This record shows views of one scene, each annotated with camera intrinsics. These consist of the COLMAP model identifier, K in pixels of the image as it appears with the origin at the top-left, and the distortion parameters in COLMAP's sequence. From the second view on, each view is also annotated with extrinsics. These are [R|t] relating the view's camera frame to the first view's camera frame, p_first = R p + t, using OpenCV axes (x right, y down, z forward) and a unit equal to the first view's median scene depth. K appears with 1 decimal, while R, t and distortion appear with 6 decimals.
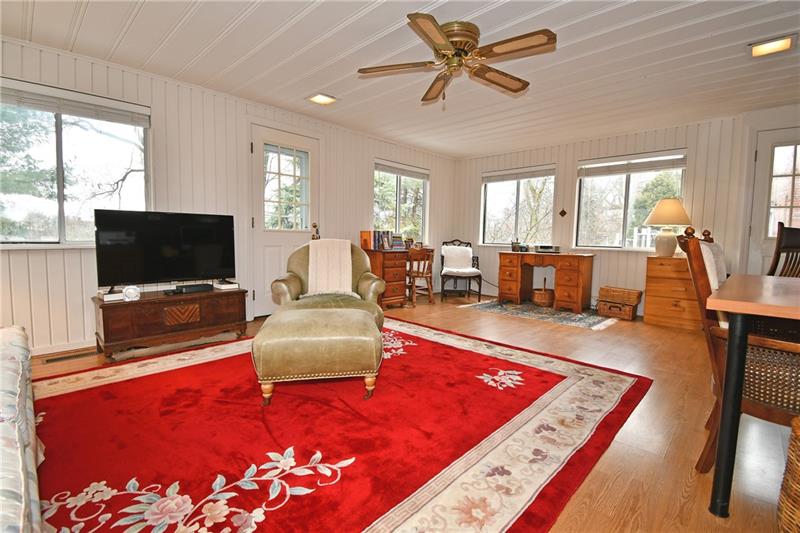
lens RADIAL K [[361.8, 0, 390.7], [0, 361.8, 267.4], [0, 0, 1]] dist [0.023408, -0.022644]
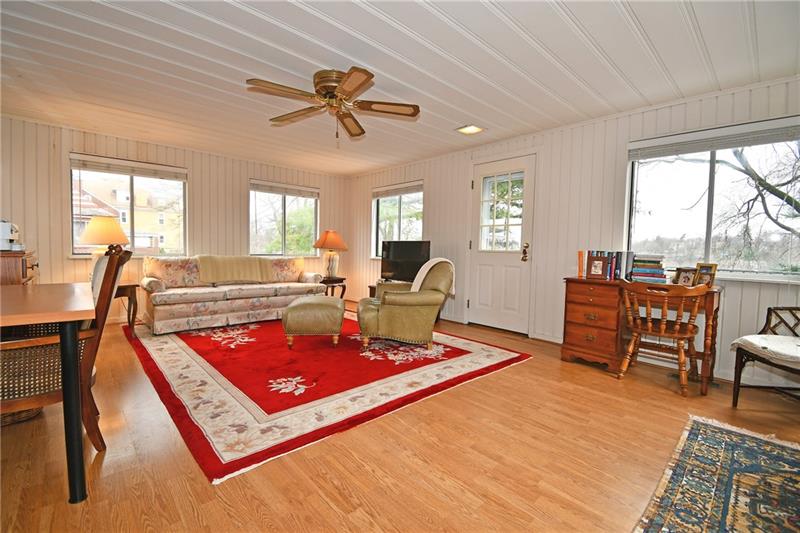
lens RADIAL K [[349.7, 0, 399.3], [0, 349.7, 257.1], [0, 0, 1]] dist [0.021288, -0.025564]
pose [[-0.037187, 0.009149, -0.999266, 1.383377], [-0.106147, 0.994265, 0.013053, -0.119783], [0.993655, 0.106555, -0.036003, 1.380103]]
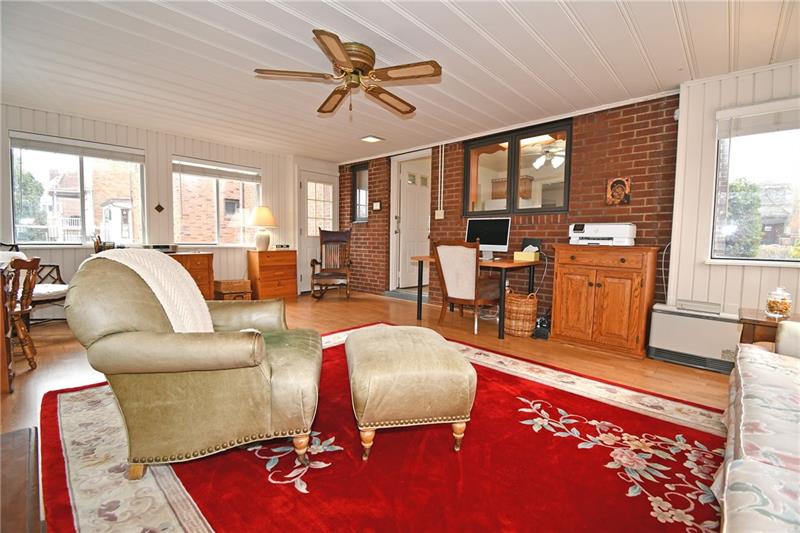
lens RADIAL K [[358.3, 0, 399.9], [0, 358.3, 264.1], [0, 0, 1]] dist [0.023387, -0.024123]
pose [[-0.027825, -0.088416, 0.995695, -1.001159], [0.071271, 0.993370, 0.090201, -0.114963], [-0.997069, 0.073474, -0.021339, 0.989906]]
